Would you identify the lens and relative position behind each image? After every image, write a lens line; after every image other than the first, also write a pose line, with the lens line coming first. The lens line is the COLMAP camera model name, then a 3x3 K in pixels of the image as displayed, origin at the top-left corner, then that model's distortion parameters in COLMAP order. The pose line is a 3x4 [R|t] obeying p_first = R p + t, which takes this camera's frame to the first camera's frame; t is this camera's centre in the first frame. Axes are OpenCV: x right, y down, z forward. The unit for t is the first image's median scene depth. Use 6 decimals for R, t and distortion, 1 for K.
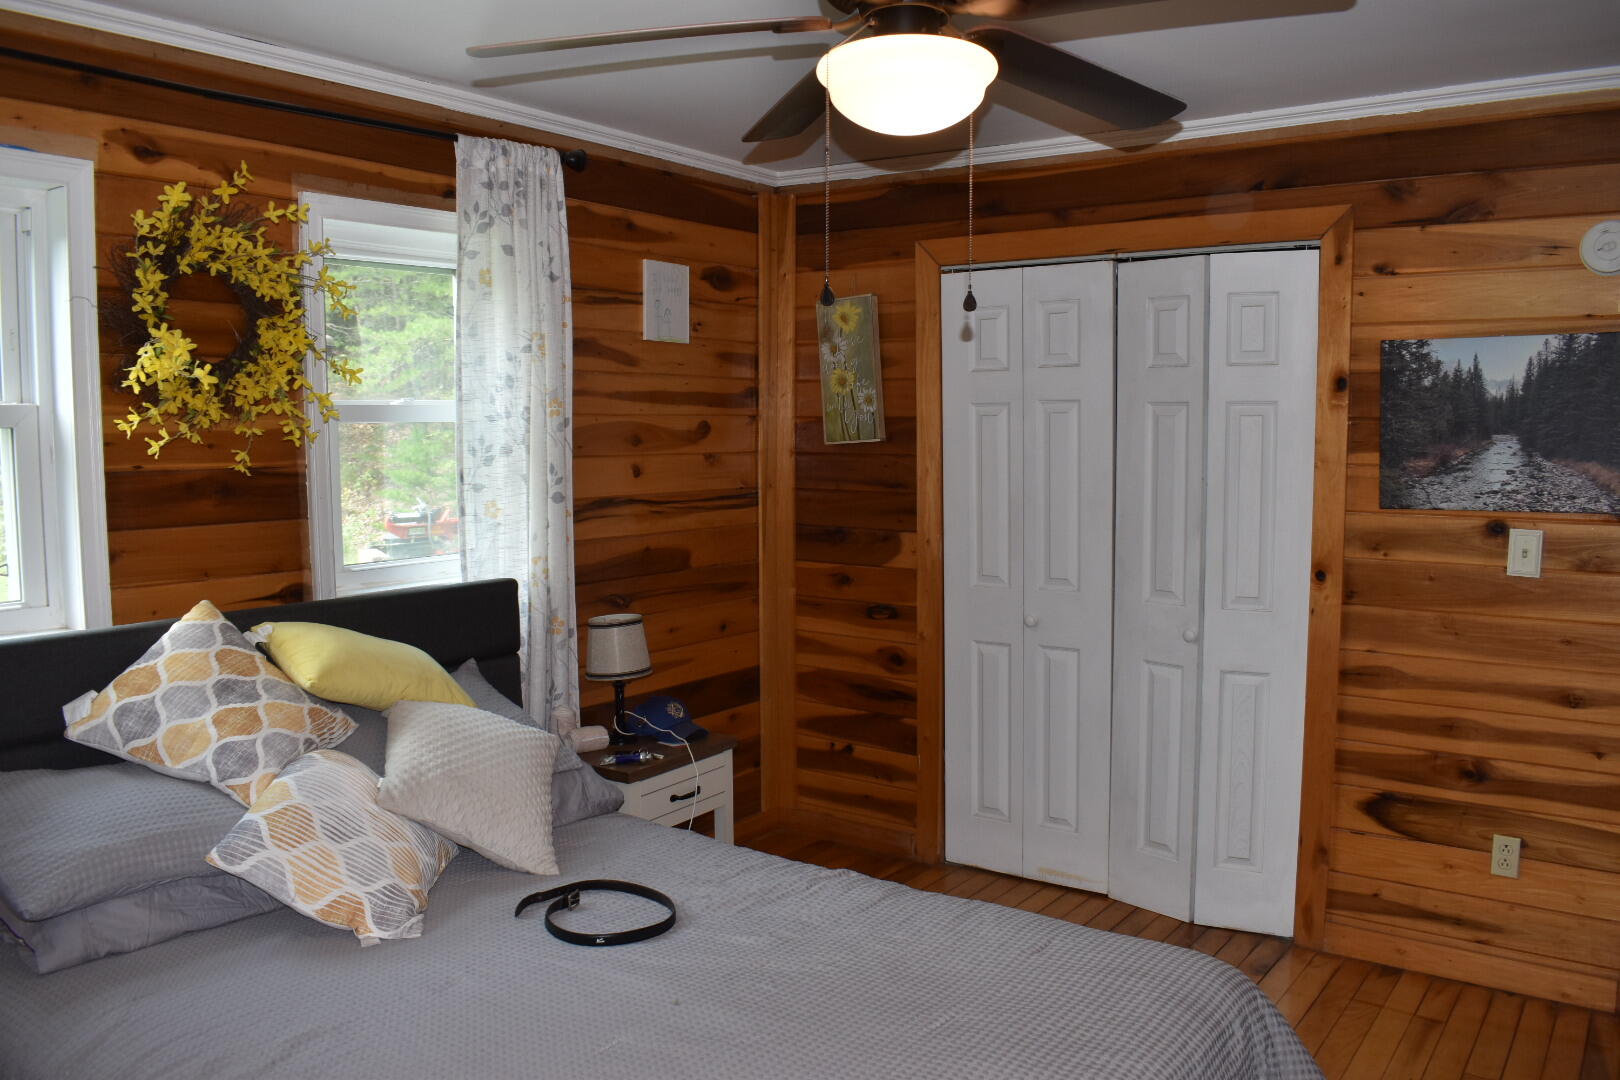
lens RADIAL K [[1258.6, 0, 810.4], [0, 1258.6, 539.5], [0, 0, 1]] dist [-0.101933, 0.021246]
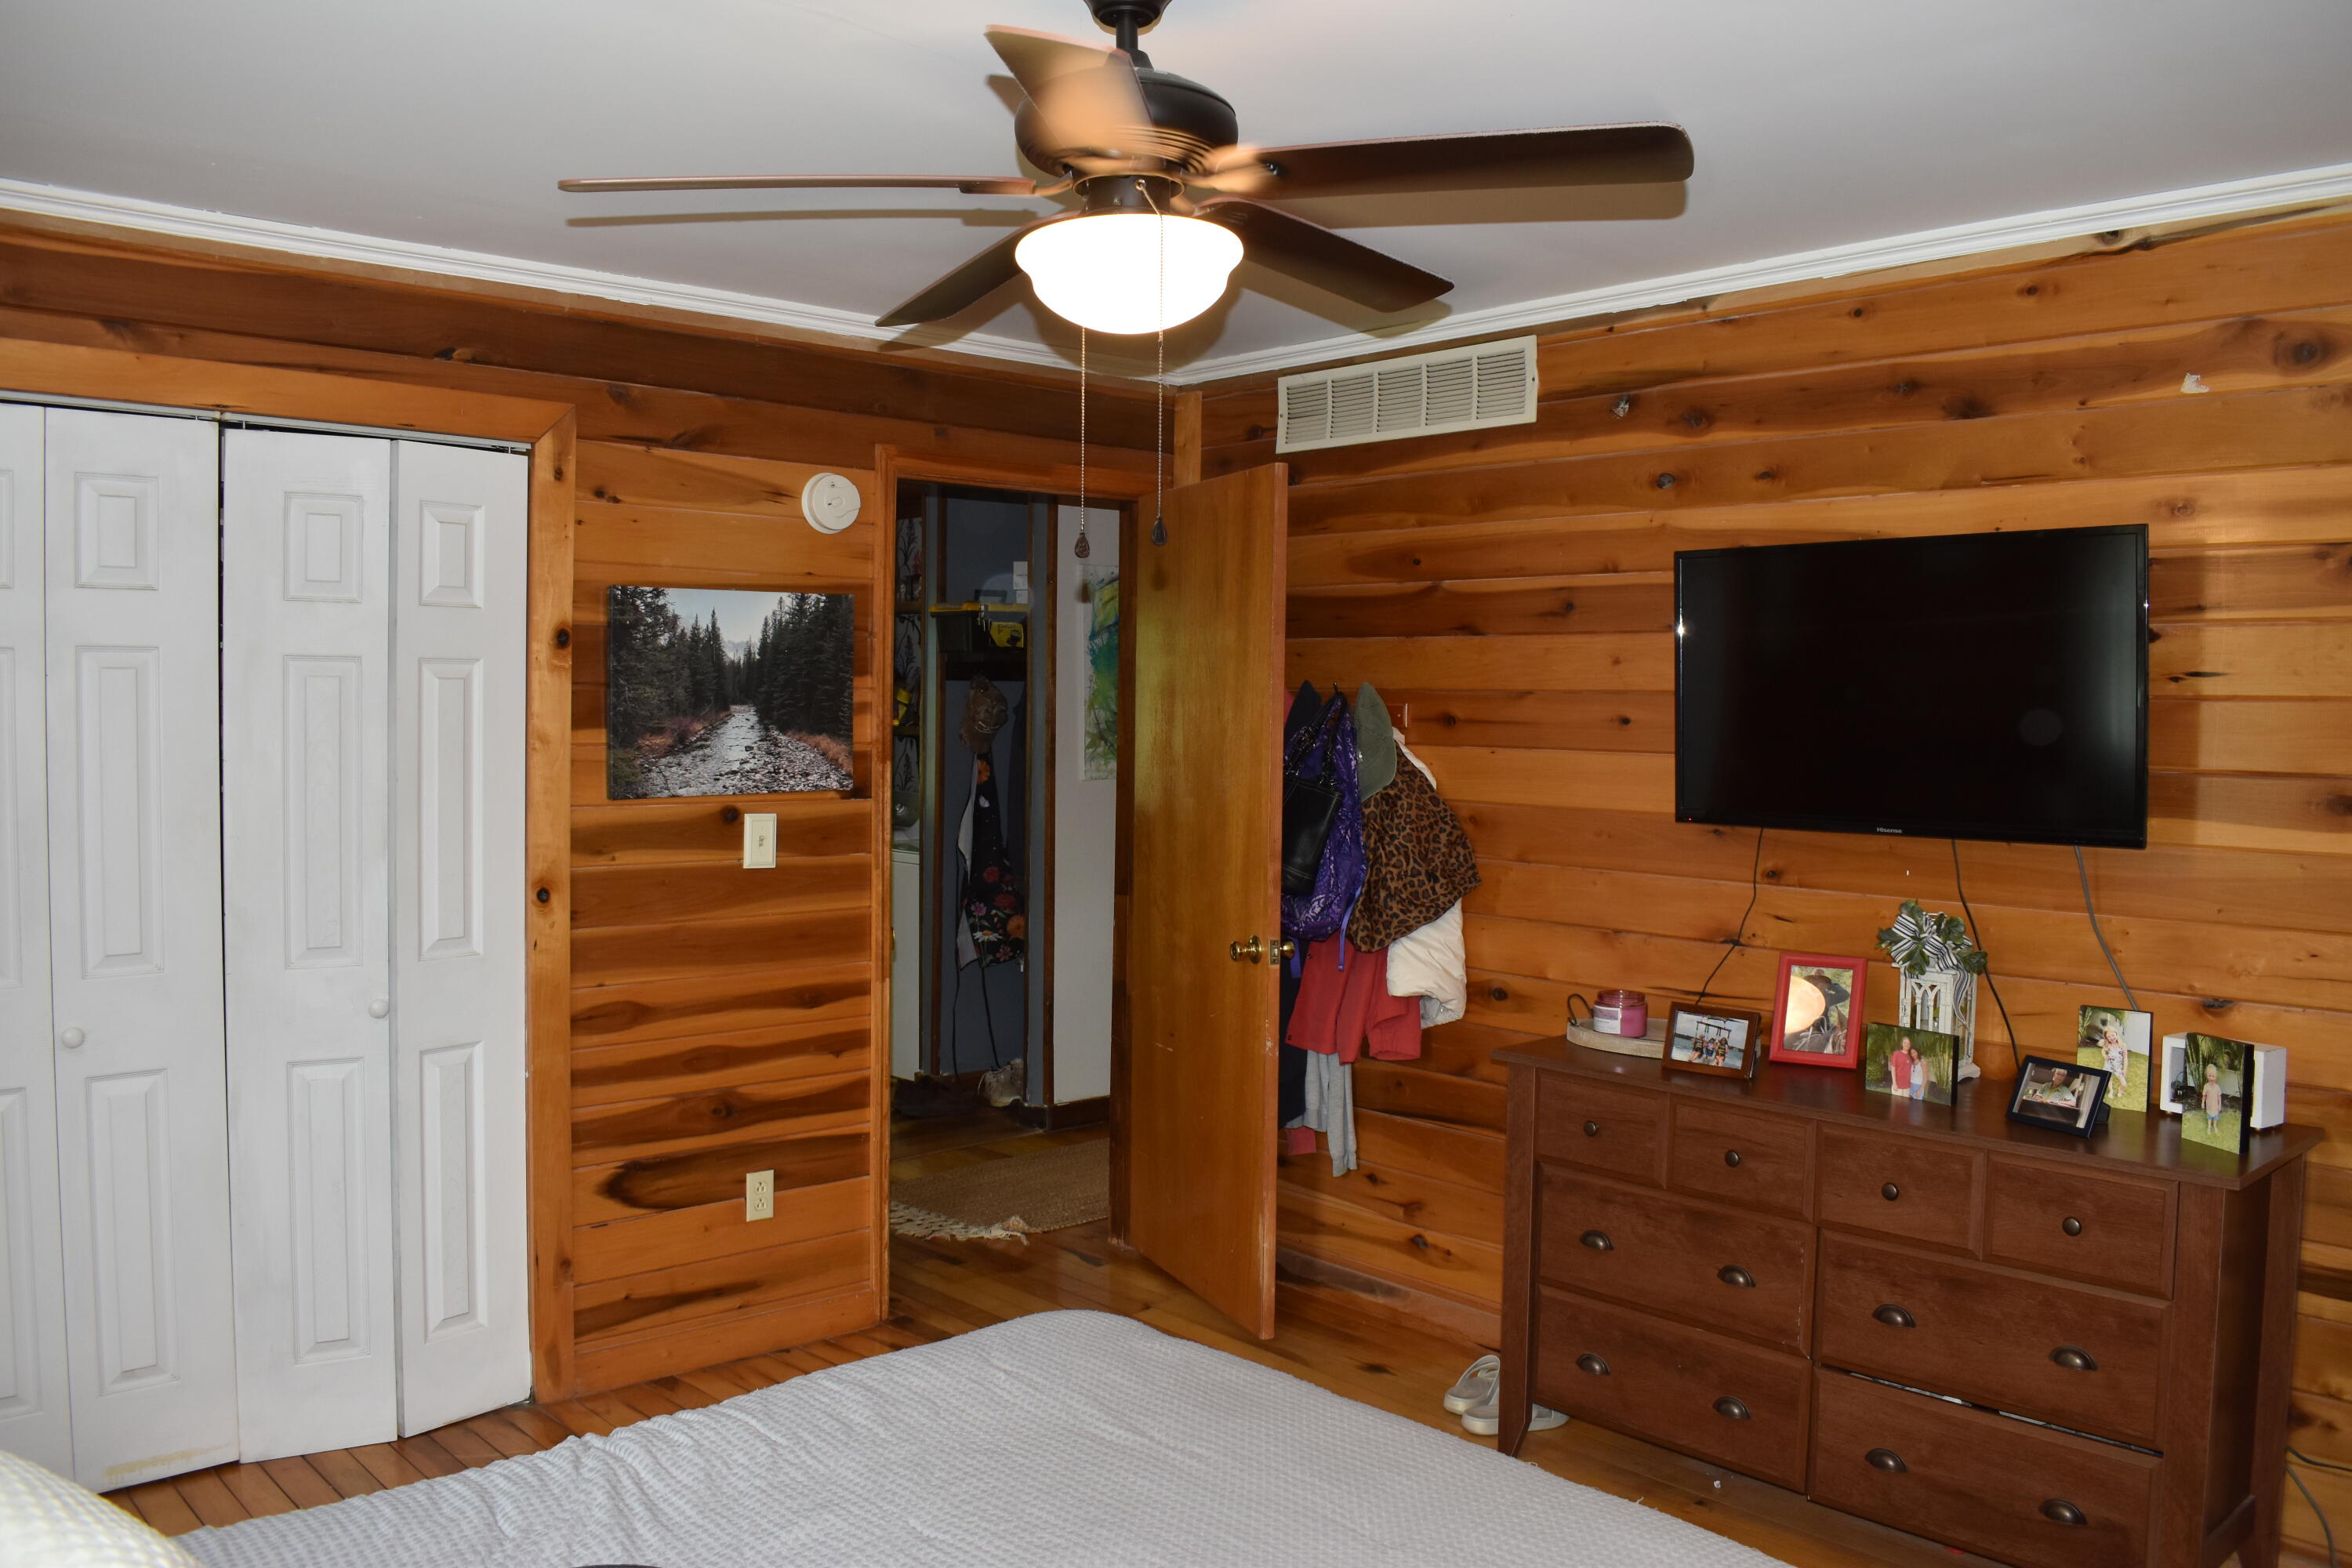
lens RADIAL K [[1827.3, 0, 1170.1], [0, 1827.3, 787.8], [0, 0, 1]] dist [-0.101933, 0.021246]
pose [[0.200715, -0.040518, 0.978811, -0.604278], [0.073110, 0.996978, 0.026278, -0.038156], [-0.976918, 0.066287, 0.203070, 0.434437]]
